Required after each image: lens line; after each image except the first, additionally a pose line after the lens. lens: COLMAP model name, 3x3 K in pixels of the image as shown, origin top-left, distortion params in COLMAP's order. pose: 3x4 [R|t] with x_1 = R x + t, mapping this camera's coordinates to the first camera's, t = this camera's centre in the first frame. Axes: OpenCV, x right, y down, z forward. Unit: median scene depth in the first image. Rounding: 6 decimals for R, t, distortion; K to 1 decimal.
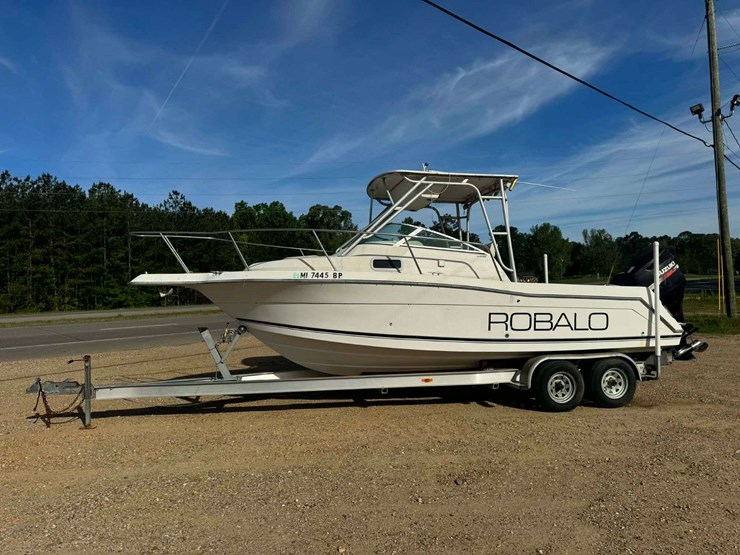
lens RADIAL K [[517.5, 0, 370.2], [0, 517.5, 282.8], [0, 0, 1]] dist [0.087587, -0.122549]
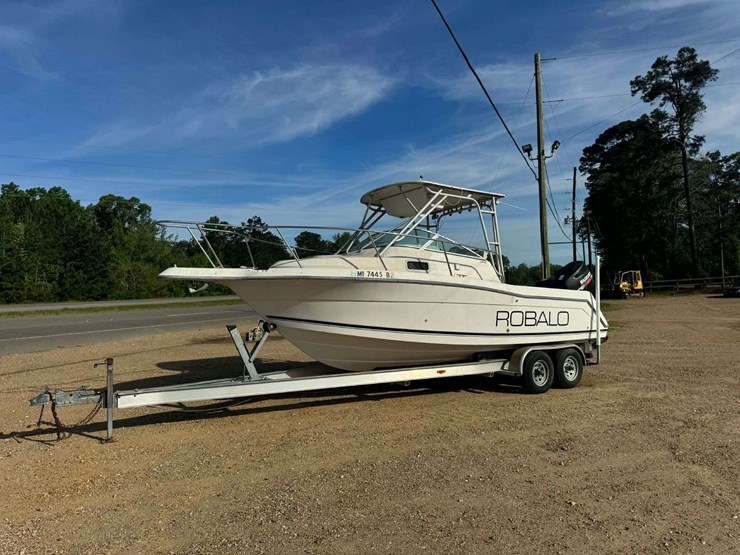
lens RADIAL K [[516.9, 0, 370.0], [0, 516.9, 277.5], [0, 0, 1]] dist [0.093023, -0.124719]
pose [[0.926294, 0.028339, 0.375734, -0.453170], [-0.021874, 0.999530, -0.021462, 0.013401], [-0.376166, 0.011661, 0.926479, 0.026179]]
